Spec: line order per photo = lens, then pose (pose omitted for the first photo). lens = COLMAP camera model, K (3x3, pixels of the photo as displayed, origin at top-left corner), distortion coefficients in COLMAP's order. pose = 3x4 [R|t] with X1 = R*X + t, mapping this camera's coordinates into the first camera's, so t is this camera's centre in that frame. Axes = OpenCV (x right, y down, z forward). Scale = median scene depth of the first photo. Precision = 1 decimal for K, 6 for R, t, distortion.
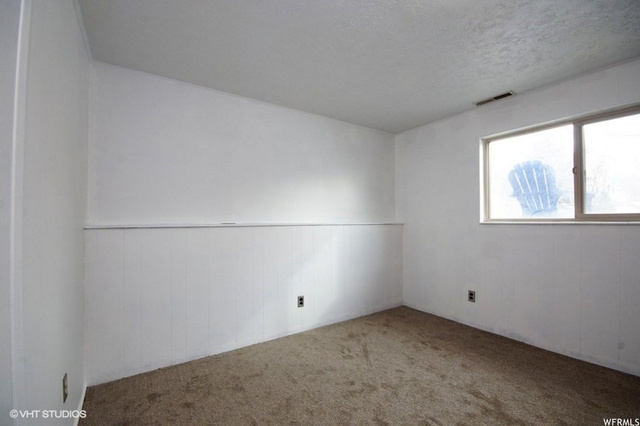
lens RADIAL K [[279.5, 0, 321.4], [0, 279.5, 218.9], [0, 0, 1]] dist [0.001426, -0.000242]
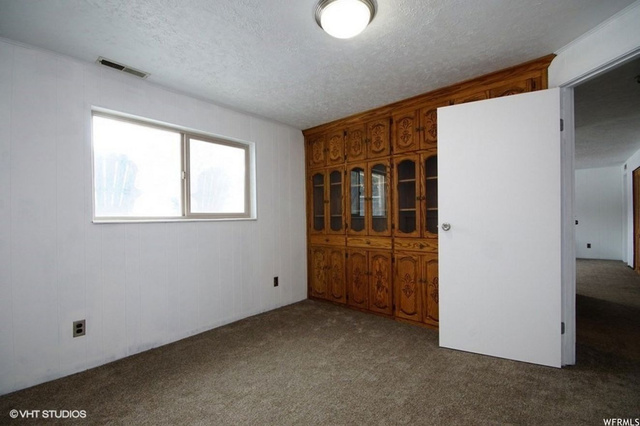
lens RADIAL K [[279.5, 0, 321.4], [0, 279.5, 218.9], [0, 0, 1]] dist [0.001426, -0.000242]
pose [[-0.239330, -0.001866, 0.970937, -0.345373], [0.005102, 0.999982, 0.003180, 0.006846], [-0.970925, 0.005714, -0.239316, 0.714920]]
